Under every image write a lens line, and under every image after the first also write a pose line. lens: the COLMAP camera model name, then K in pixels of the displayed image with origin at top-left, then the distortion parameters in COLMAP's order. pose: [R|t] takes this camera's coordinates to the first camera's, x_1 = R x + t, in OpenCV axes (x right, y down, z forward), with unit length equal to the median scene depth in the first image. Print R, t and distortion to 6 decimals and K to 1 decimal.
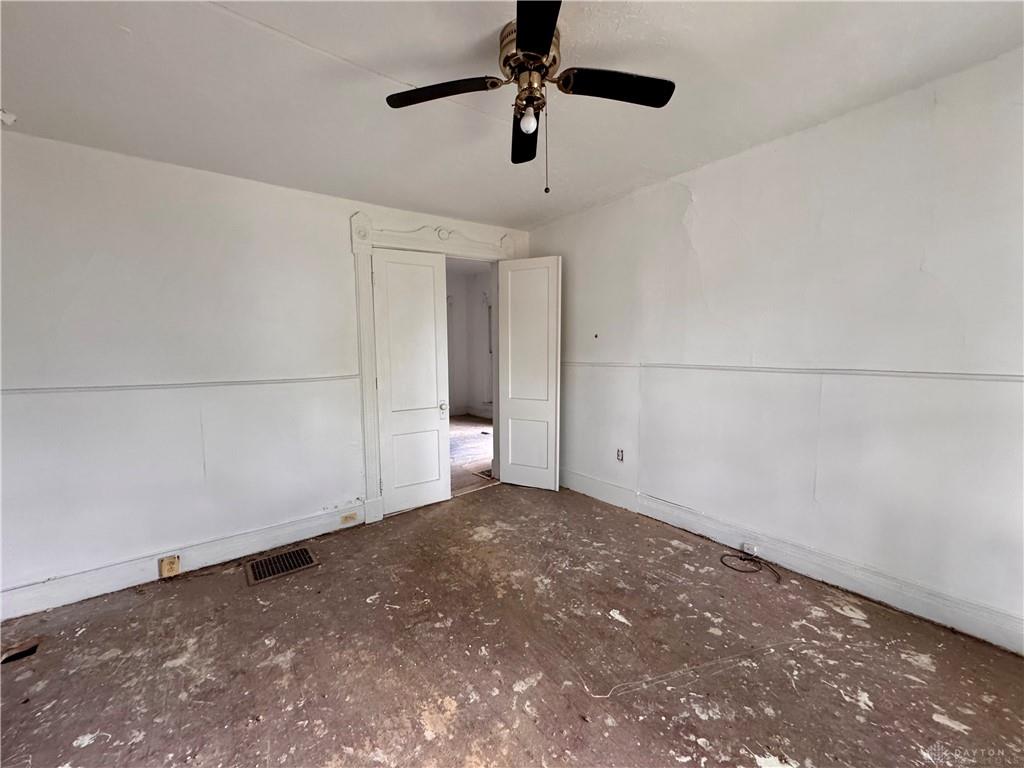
lens RADIAL K [[406.6, 0, 511.1], [0, 406.6, 384.6], [0, 0, 1]] dist [-0.002037, -0.000198]
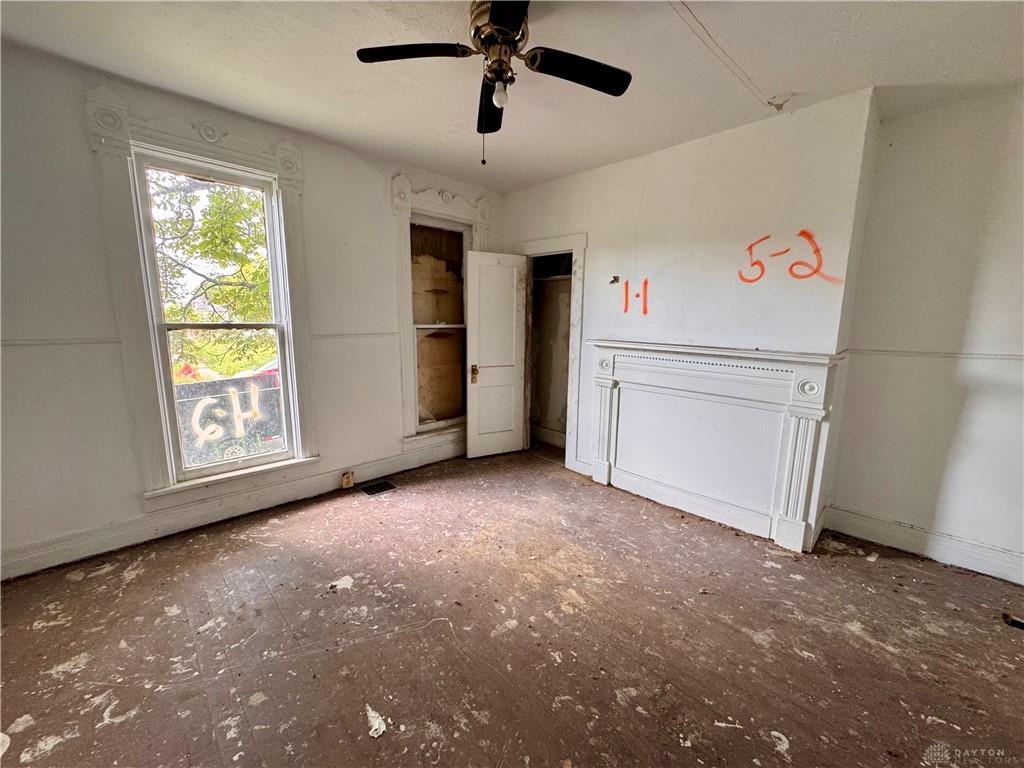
lens RADIAL K [[406.6, 0, 512.0], [0, 406.6, 385.2], [0, 0, 1]] dist [-0.002037, -0.000198]
pose [[-0.992606, 0.025023, -0.118772, 0.126406], [-0.005895, 0.967427, 0.253082, -0.148633], [0.121236, 0.251911, -0.960126, 1.774764]]
